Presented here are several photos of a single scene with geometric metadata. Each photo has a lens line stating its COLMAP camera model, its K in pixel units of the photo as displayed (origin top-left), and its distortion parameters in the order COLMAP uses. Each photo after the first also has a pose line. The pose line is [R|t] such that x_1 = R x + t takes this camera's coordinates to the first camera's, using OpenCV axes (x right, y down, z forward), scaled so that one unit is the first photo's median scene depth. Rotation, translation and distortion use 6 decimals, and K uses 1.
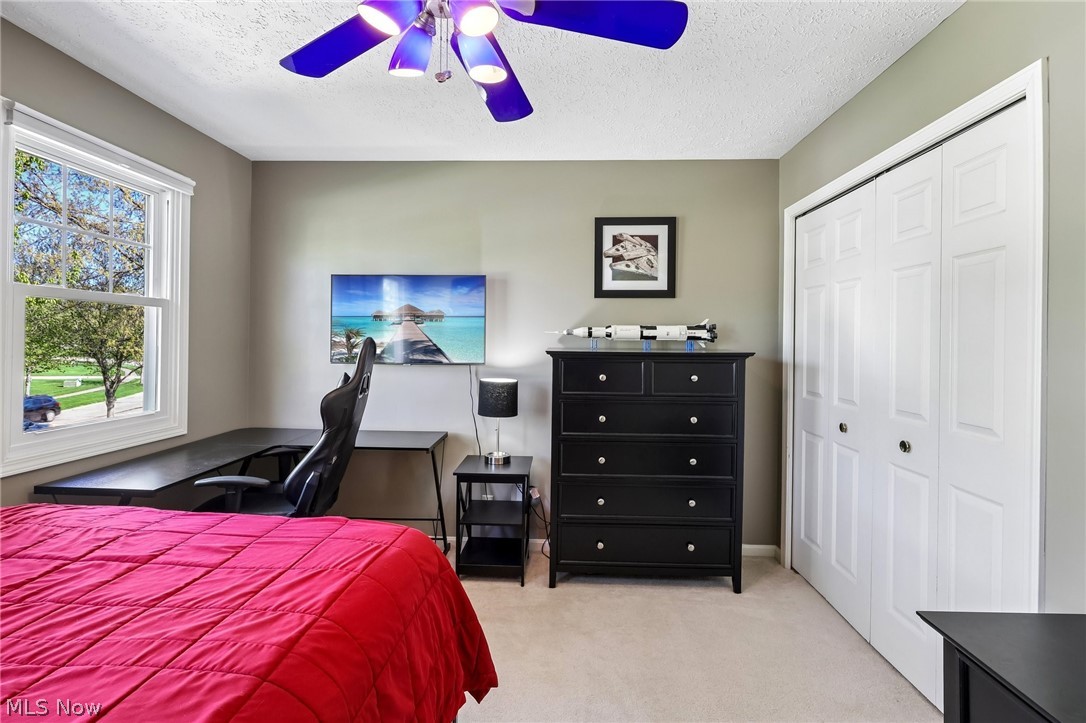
lens RADIAL K [[505.3, 0, 544.8], [0, 505.3, 345.8], [0, 0, 1]] dist [-0.003695, 0.000985]
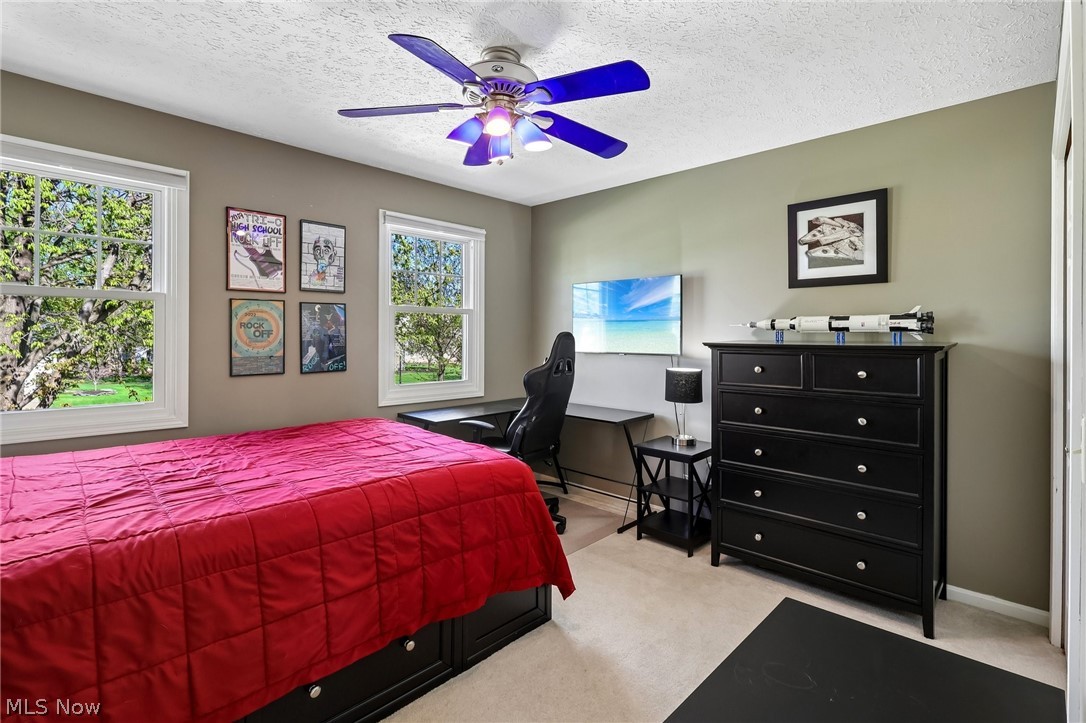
lens RADIAL K [[505.3, 0, 544.8], [0, 505.3, 345.8], [0, 0, 1]] dist [-0.003695, 0.000985]
pose [[0.749220, 0.007639, -0.662277, 0.406959], [-0.002589, 0.999960, 0.008604, 0.007090], [0.662316, -0.004732, 0.749210, -0.027236]]
